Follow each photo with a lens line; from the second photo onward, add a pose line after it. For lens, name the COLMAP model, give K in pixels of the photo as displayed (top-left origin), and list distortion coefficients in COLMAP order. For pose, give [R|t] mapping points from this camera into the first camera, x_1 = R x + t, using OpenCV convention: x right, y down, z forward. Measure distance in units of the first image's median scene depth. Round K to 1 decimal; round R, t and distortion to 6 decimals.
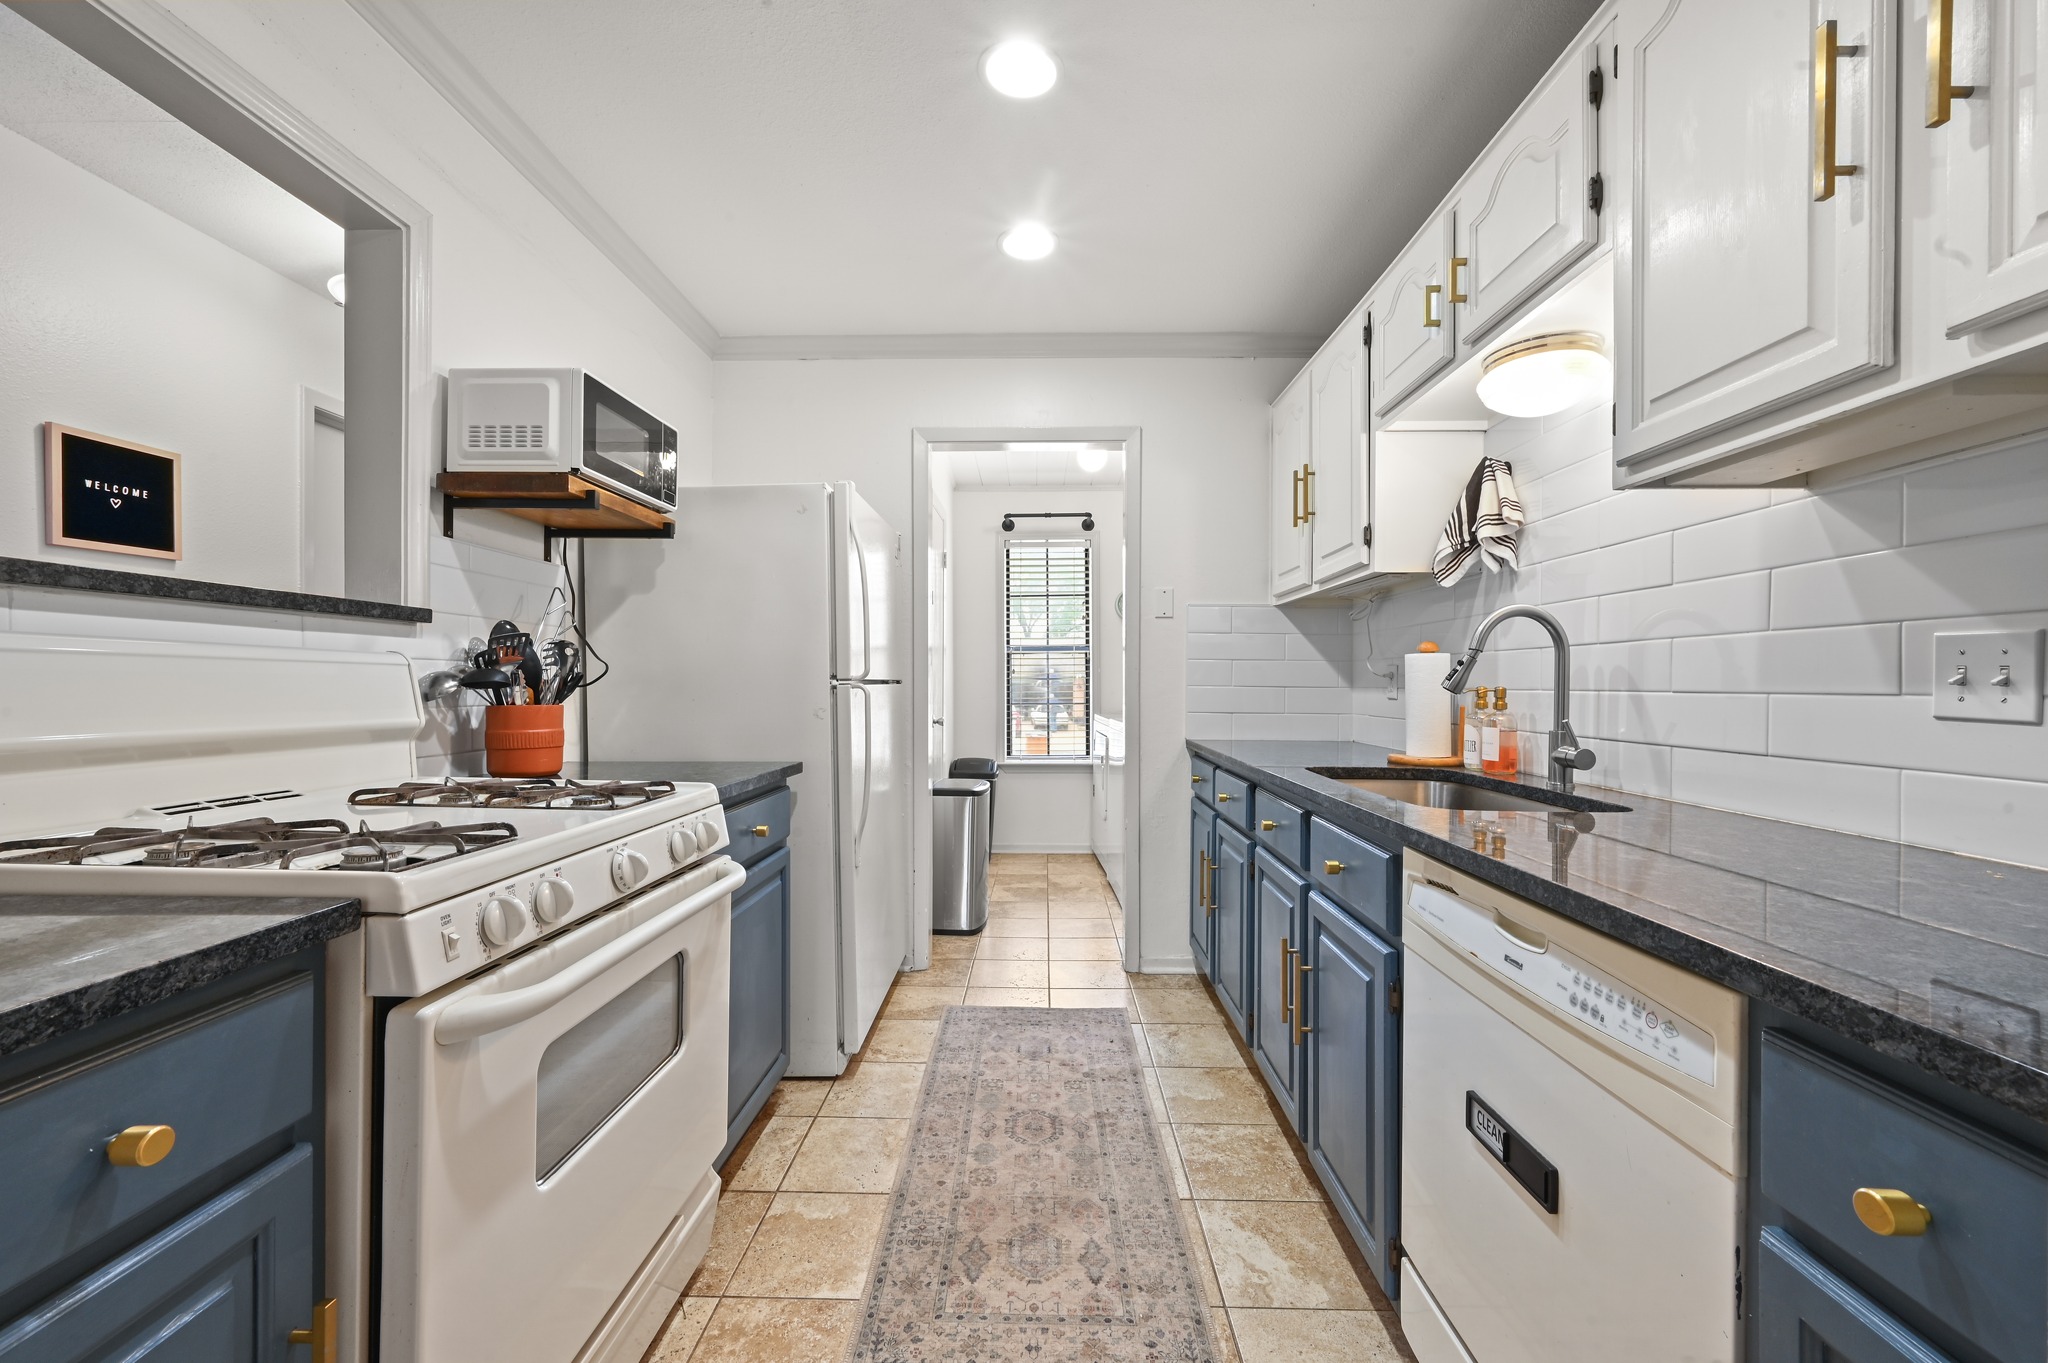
lens RADIAL K [[801.9, 0, 1031.7], [0, 801.9, 684.5], [0, 0, 1]] dist [-0.000541, 0.001158]
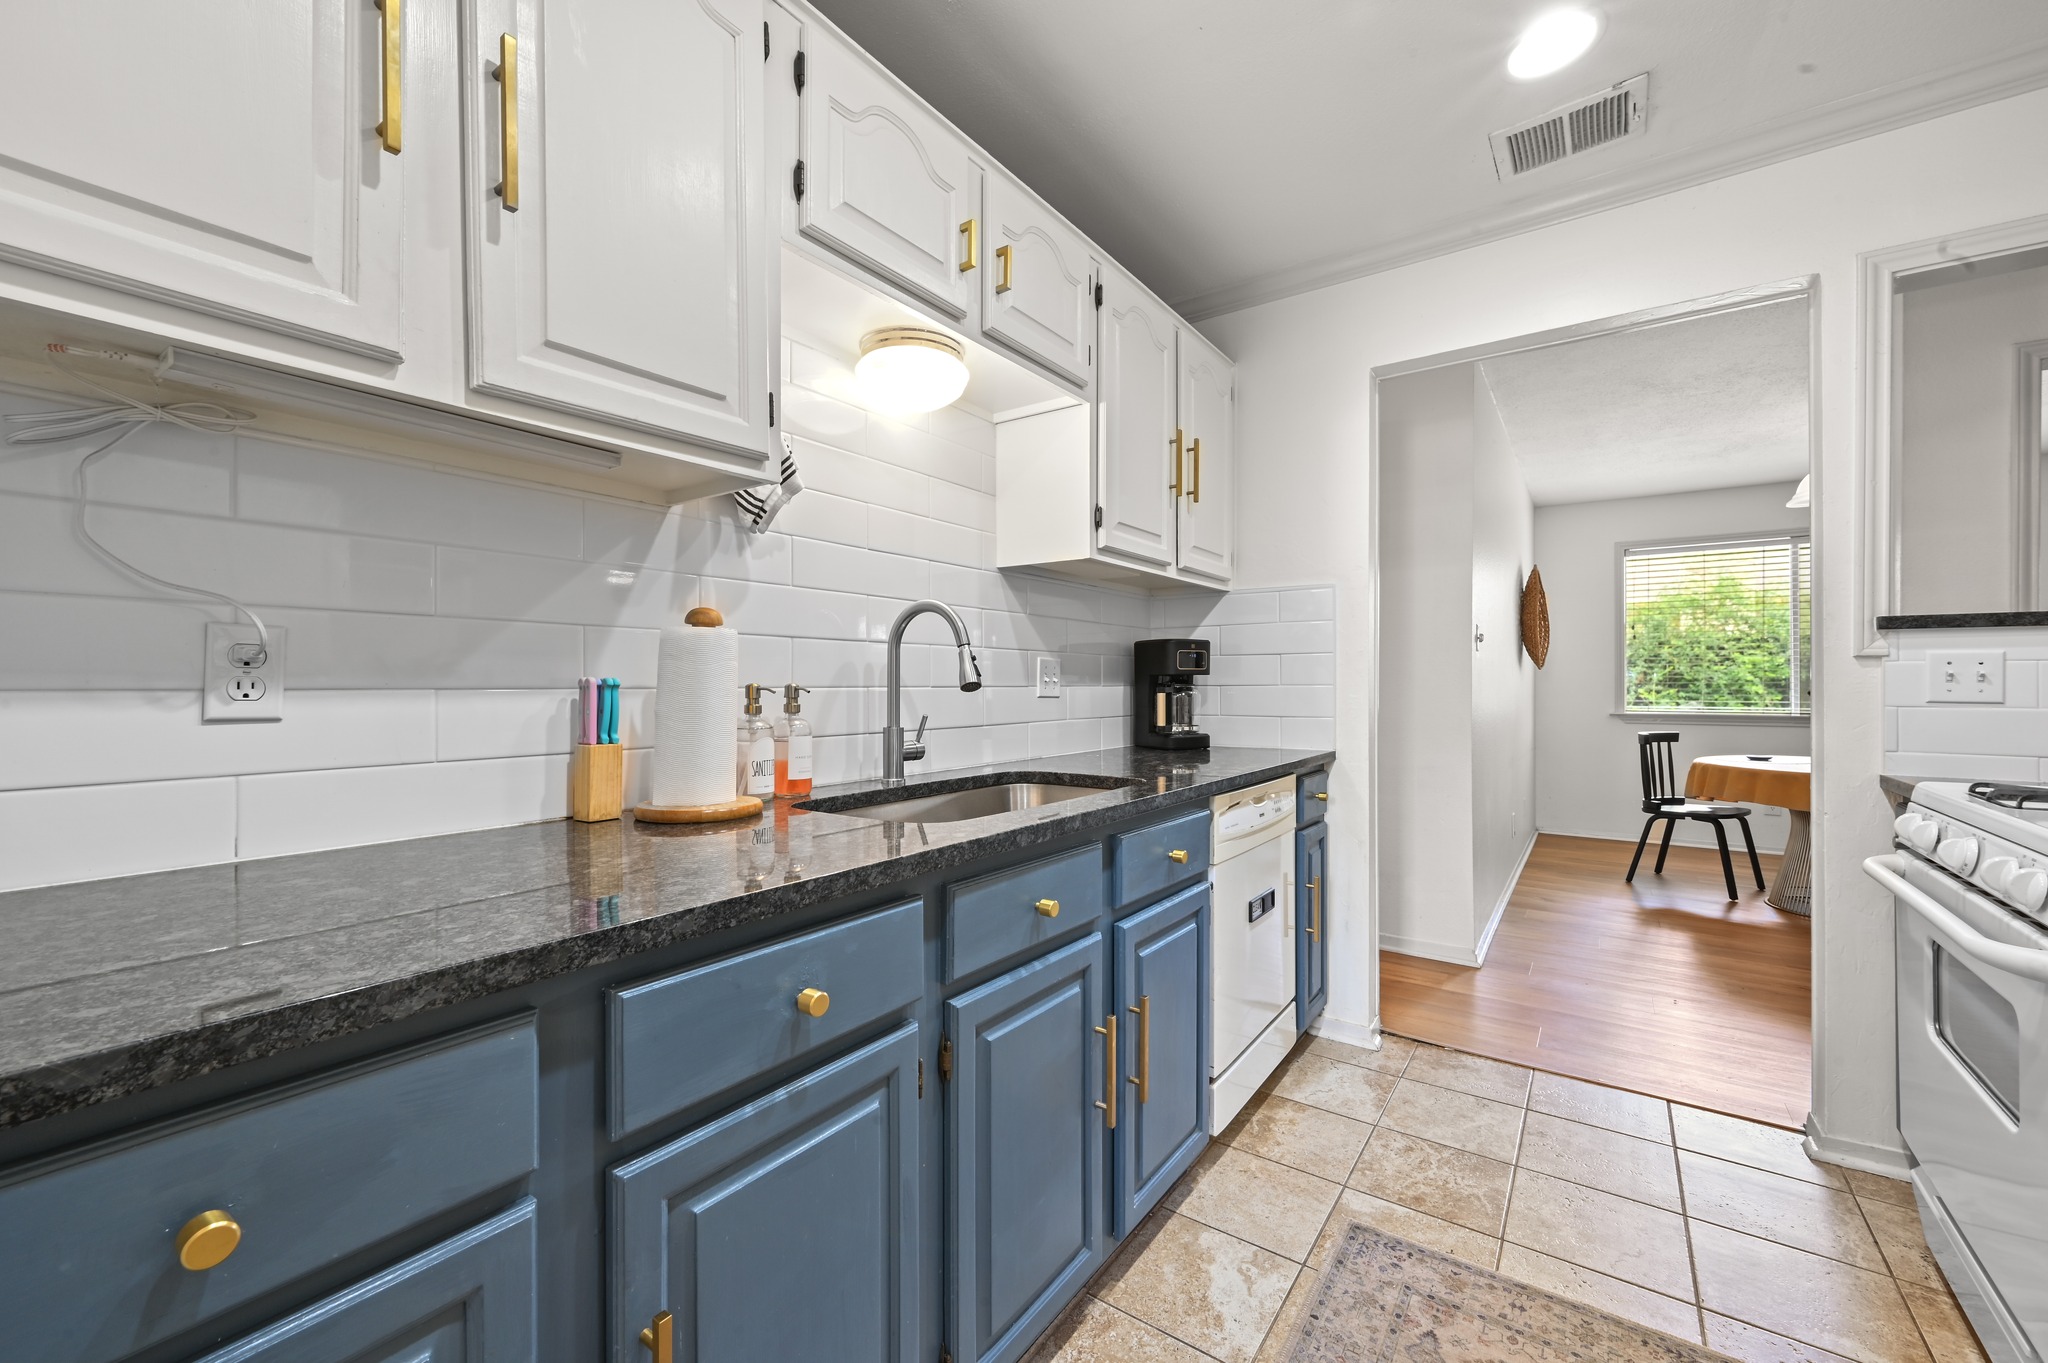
lens RADIAL K [[801.9, 0, 1032.6], [0, 801.9, 682.2], [0, 0, 1]] dist [-0.000541, 0.001158]
pose [[-0.820187, -0.002753, 0.572089, -0.059305], [-0.002386, 0.999996, 0.001392, -0.000454], [-0.572091, -0.000224, -0.820190, 1.731030]]
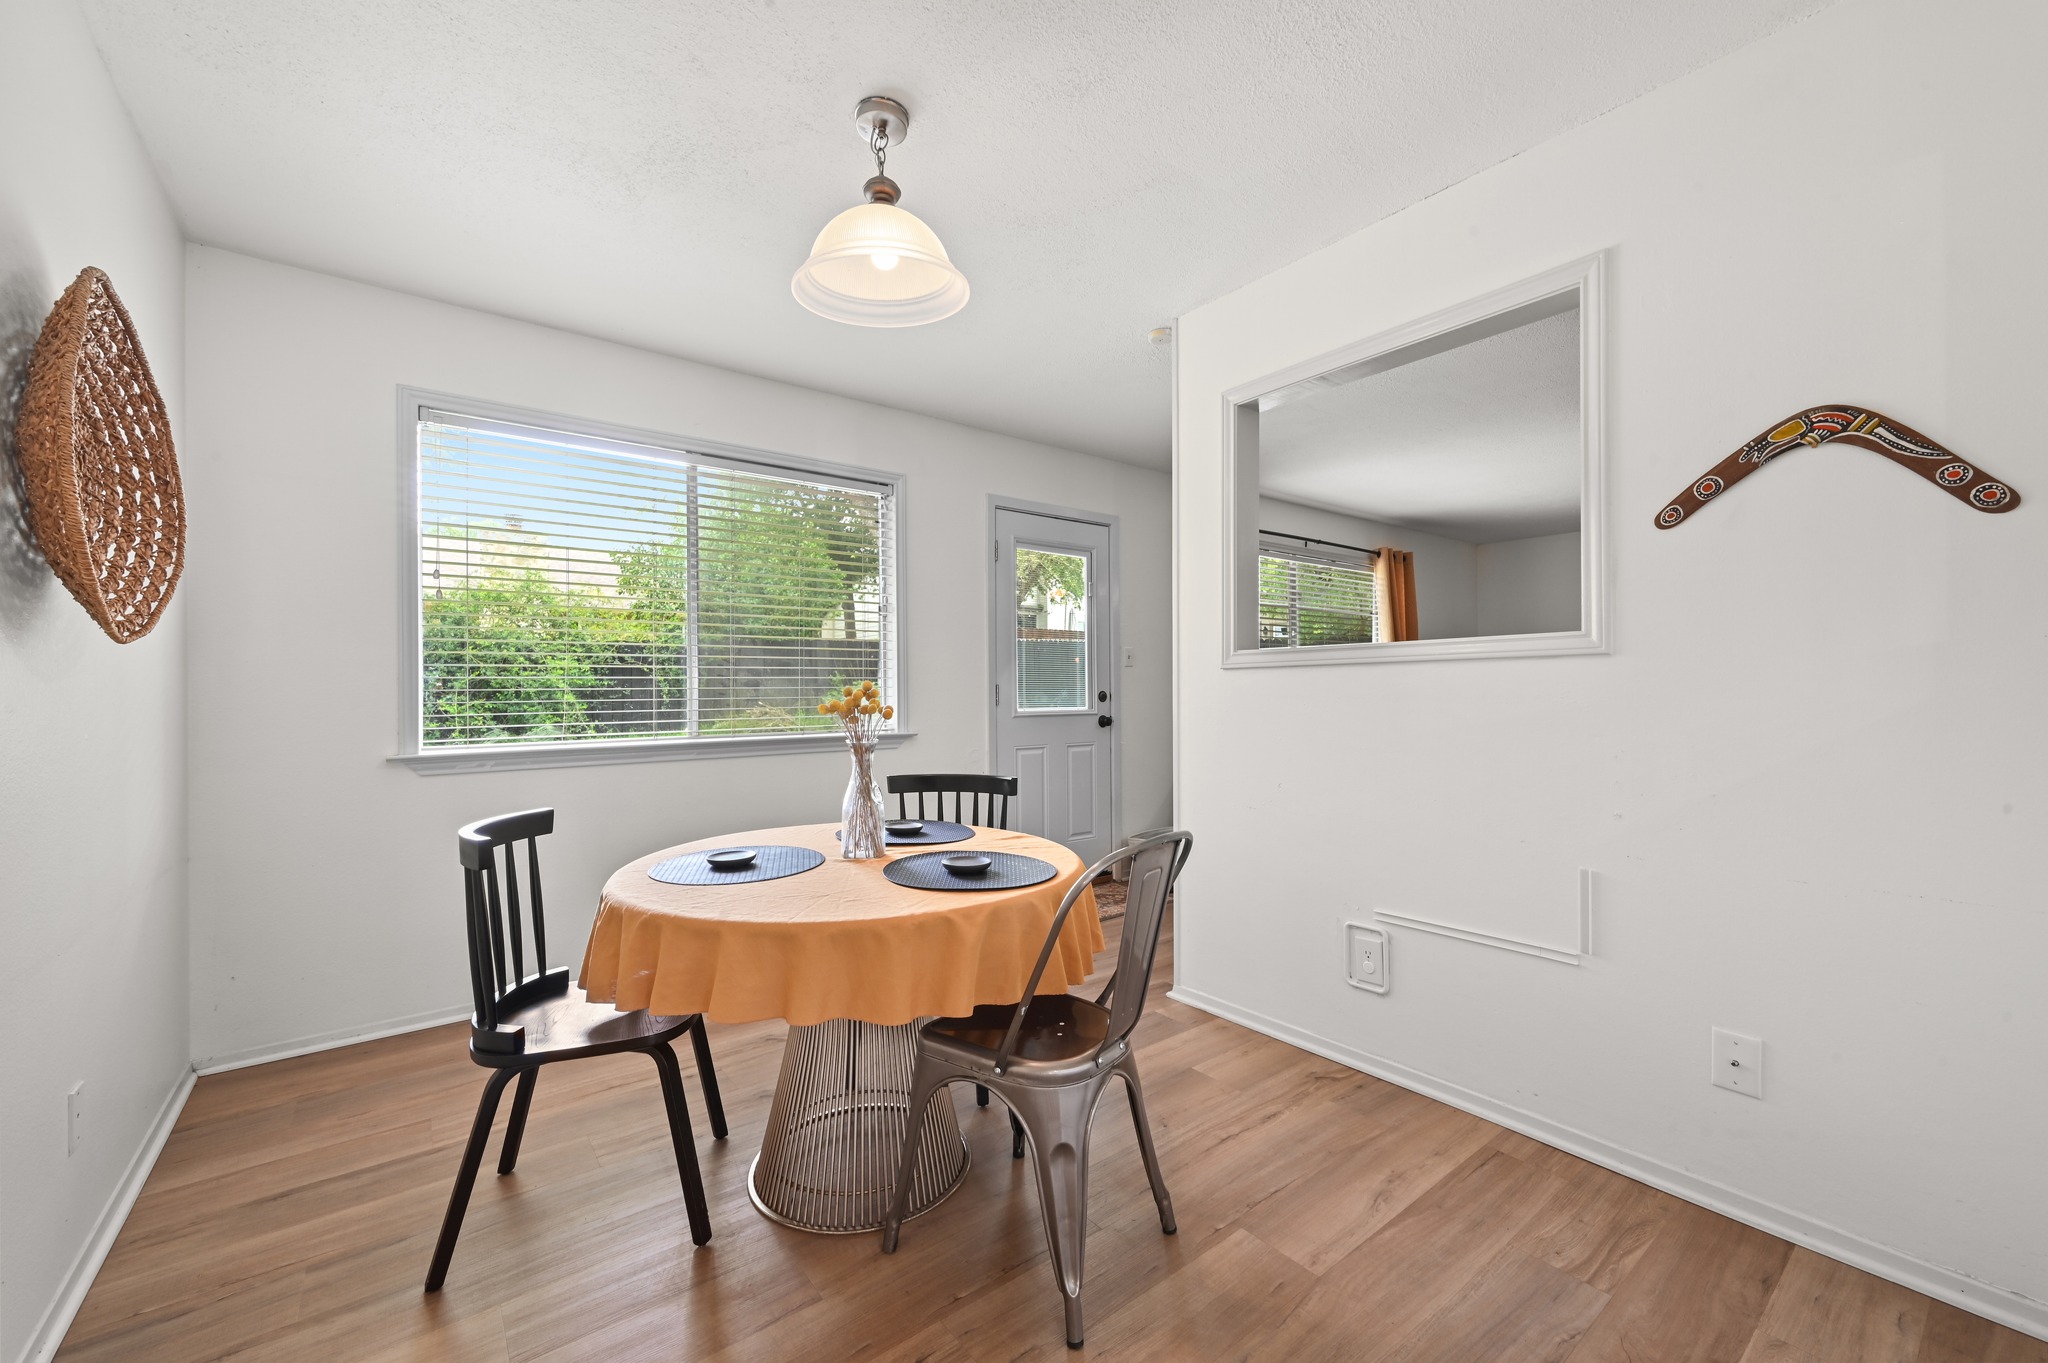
lens RADIAL K [[801.9, 0, 1019.3], [0, 801.9, 689.2], [0, 0, 1]] dist [-0.000541, 0.001158]
pose [[-0.783346, 0.000070, -0.621586, -0.078400], [0.002182, 0.999994, -0.002637, 0.001928], [0.621583, -0.003422, -0.783341, 0.997635]]
